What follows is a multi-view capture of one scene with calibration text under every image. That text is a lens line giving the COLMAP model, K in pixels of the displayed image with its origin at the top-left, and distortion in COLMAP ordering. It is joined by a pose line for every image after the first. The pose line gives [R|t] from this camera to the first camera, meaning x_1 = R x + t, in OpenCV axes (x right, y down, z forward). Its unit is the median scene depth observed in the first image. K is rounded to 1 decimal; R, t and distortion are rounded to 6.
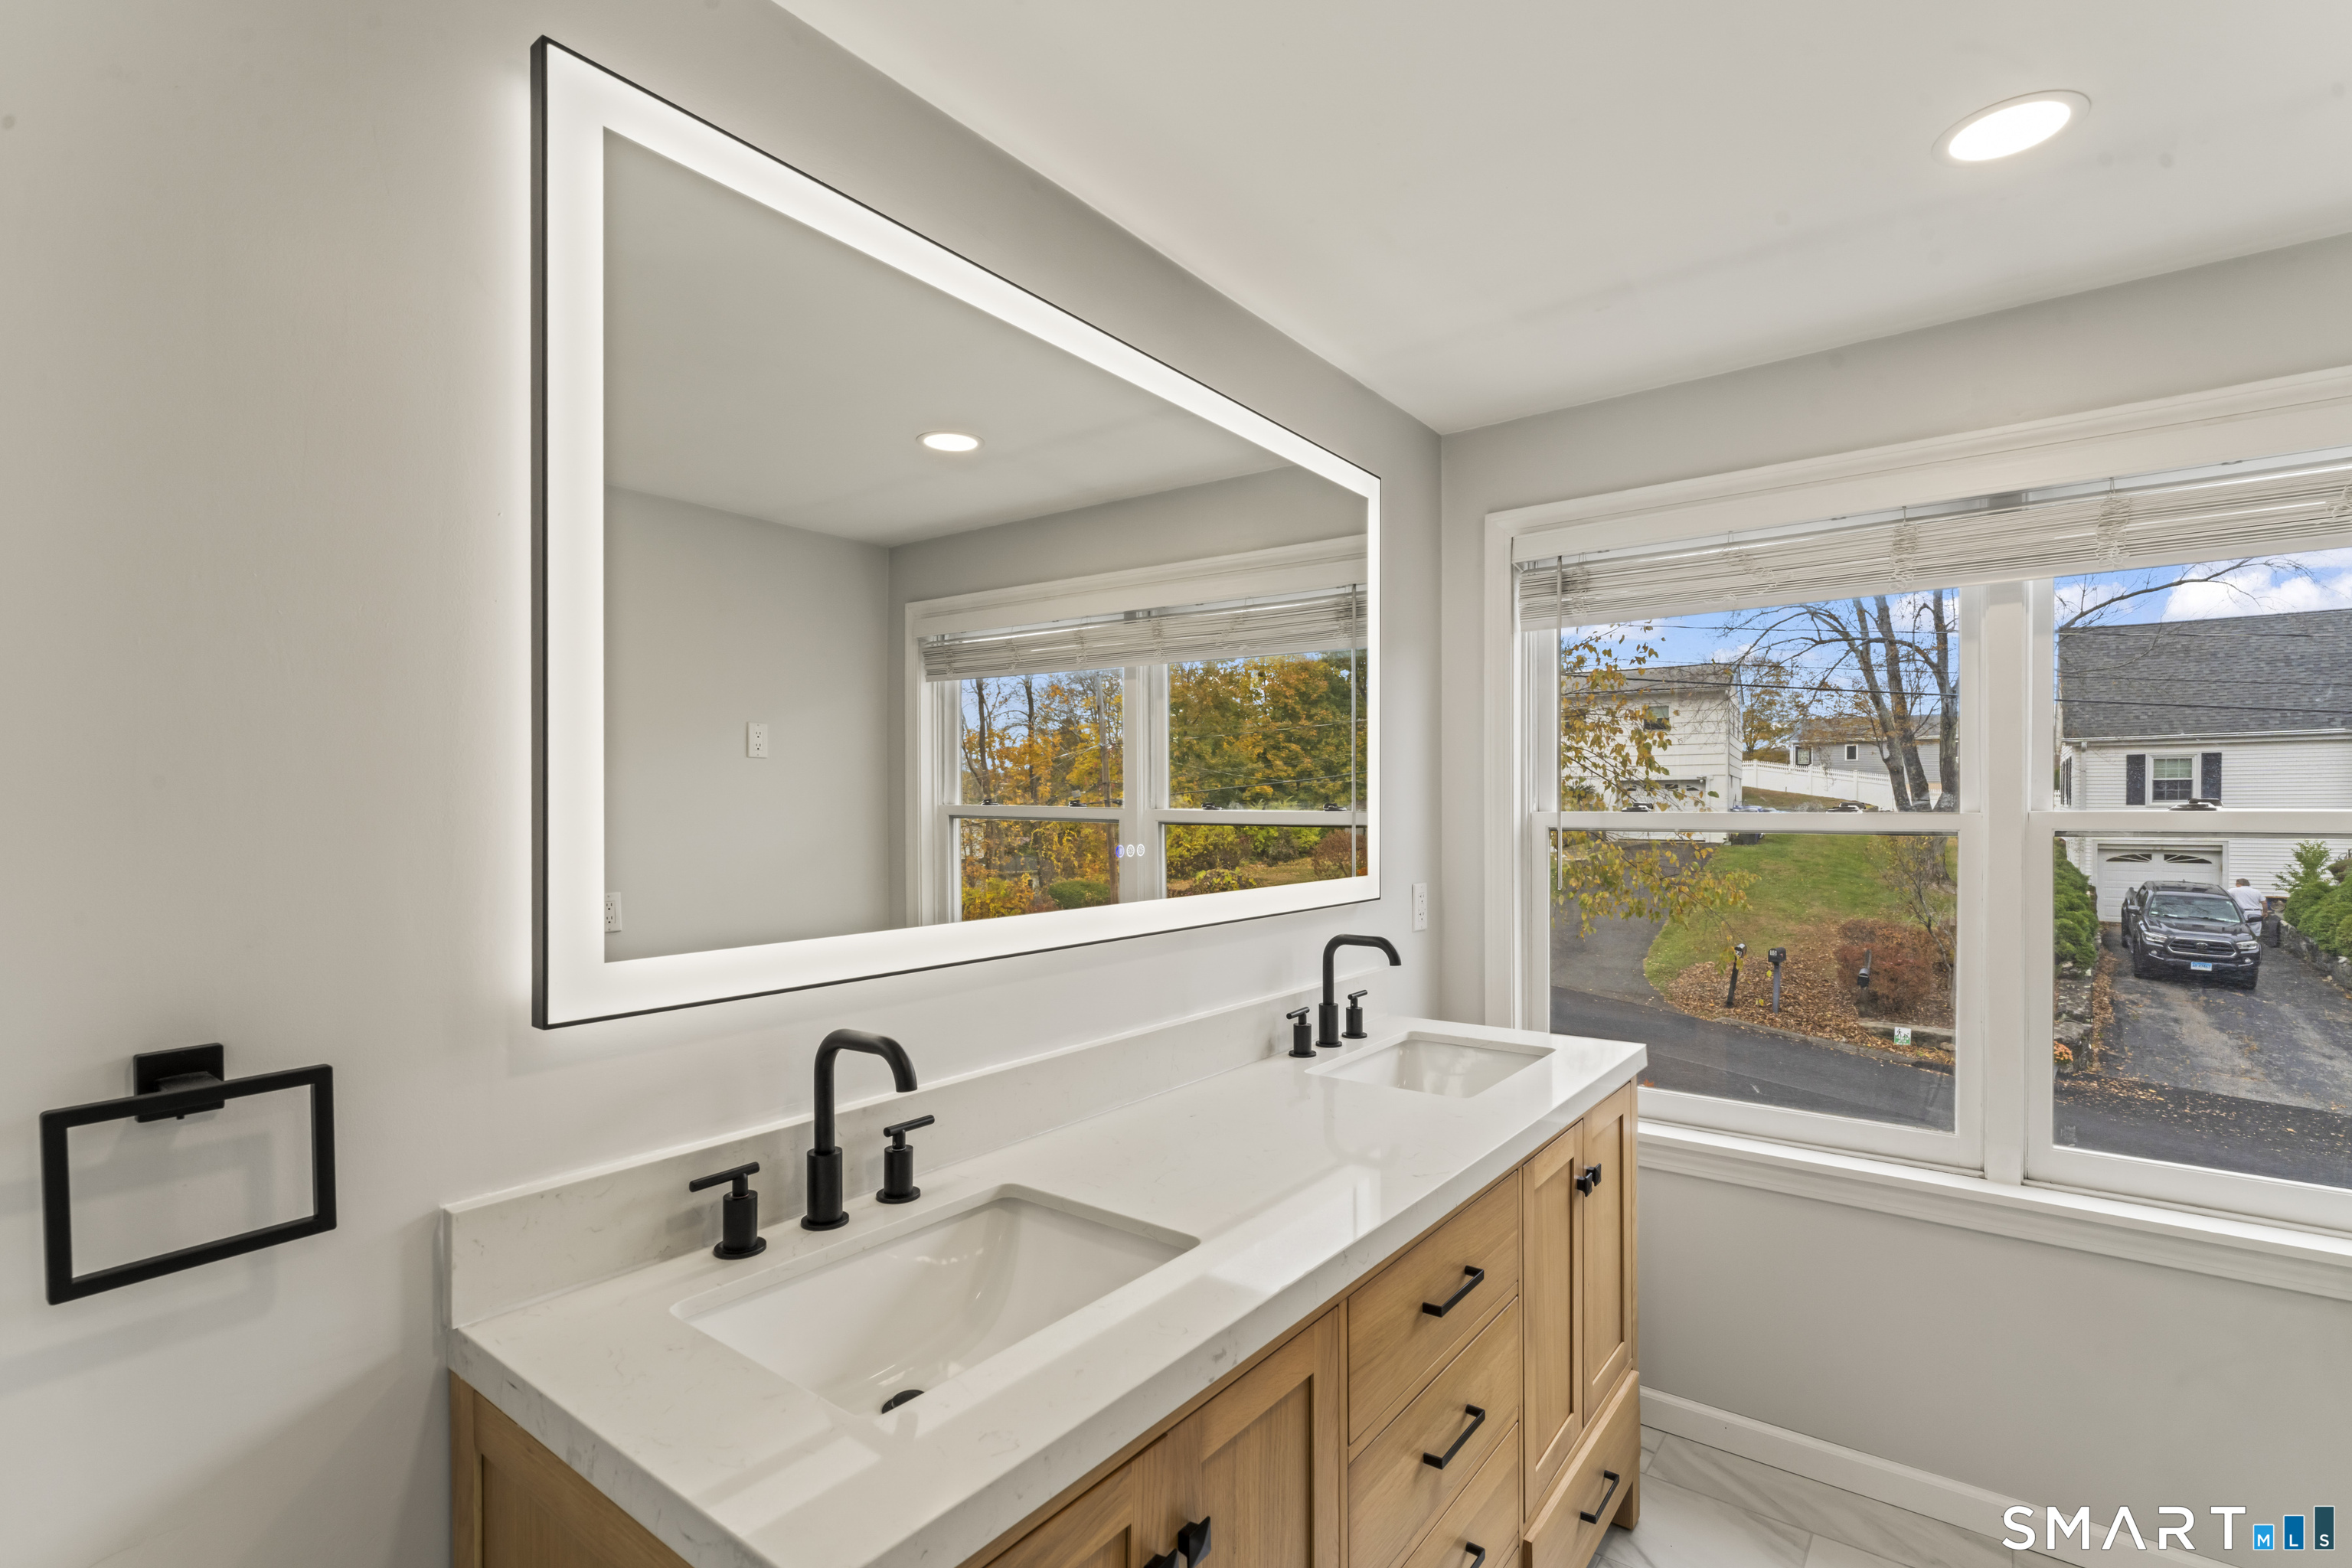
lens RADIAL K [[1120.6, 0, 1173.3], [0, 1120.6, 793.5], [0, 0, 1]] dist [-0.005922, -0.000445]
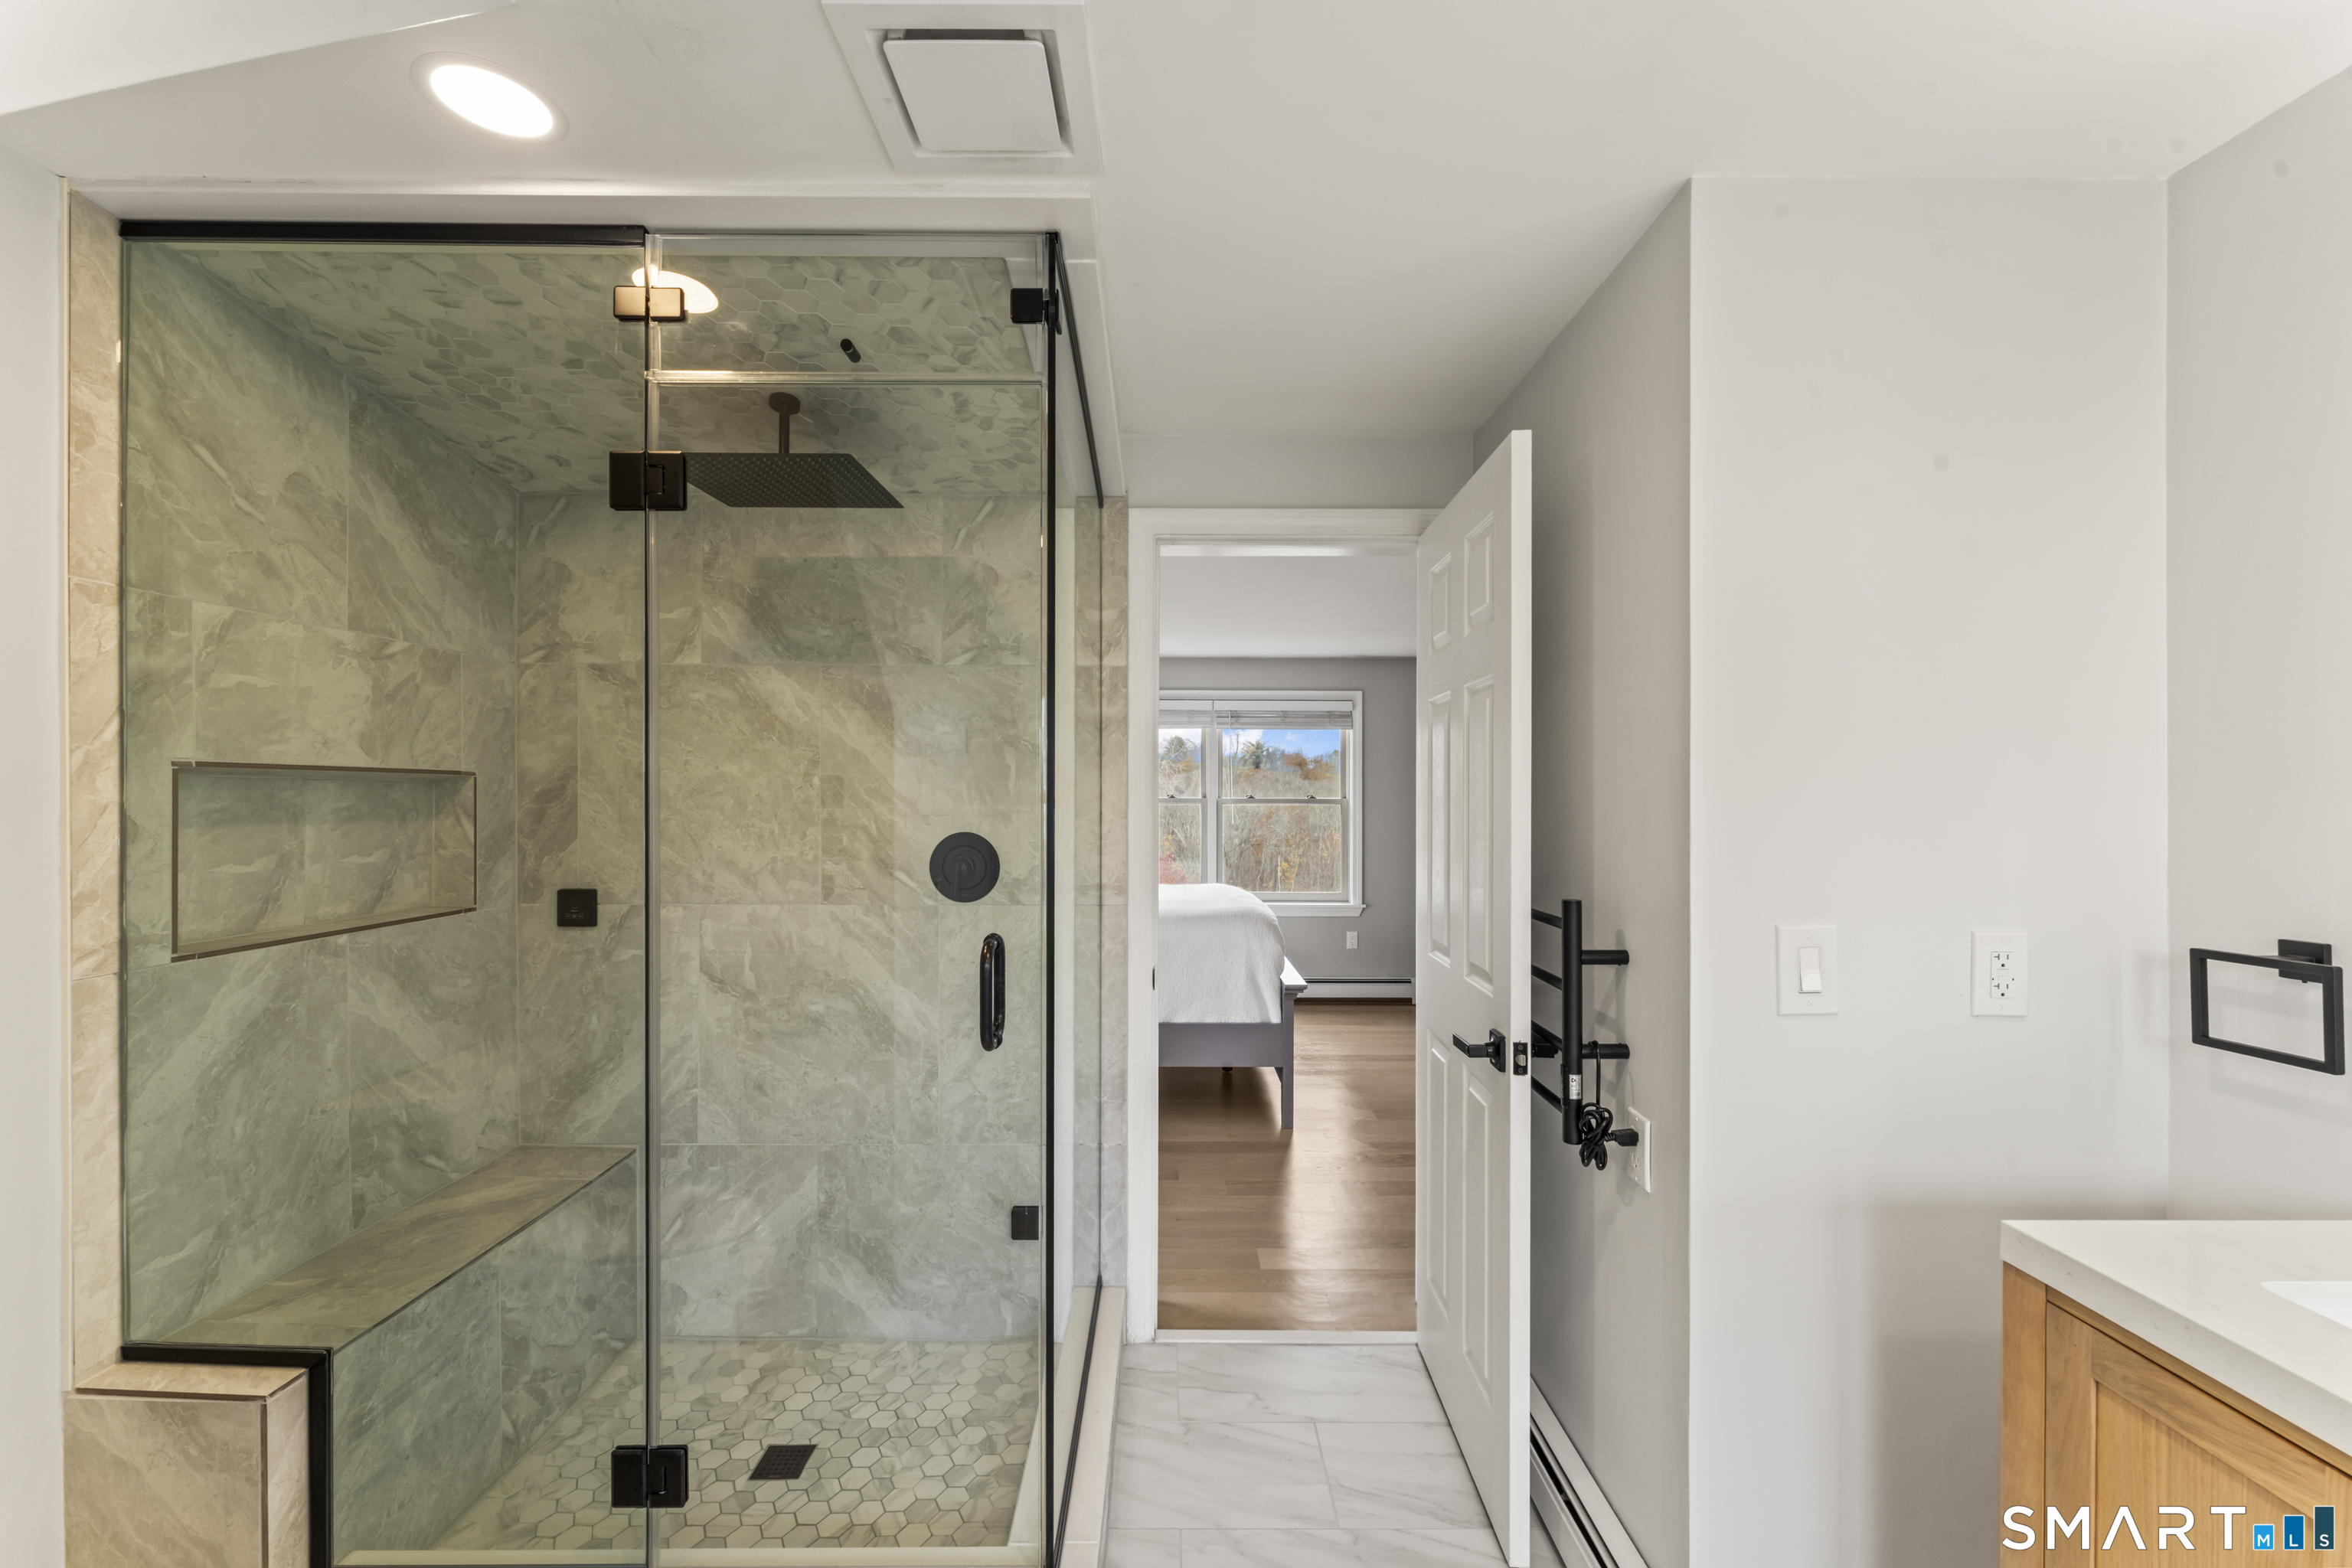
lens RADIAL K [[953.5, 0, 1176.8], [0, 953.5, 784.6], [0, 0, 1]] dist [0.001410, 0.000243]
pose [[-0.787011, 0.001545, -0.616937, 1.518102], [0.001302, 0.999999, 0.000843, -0.018709], [0.616938, -0.000139, -0.787012, 1.205887]]
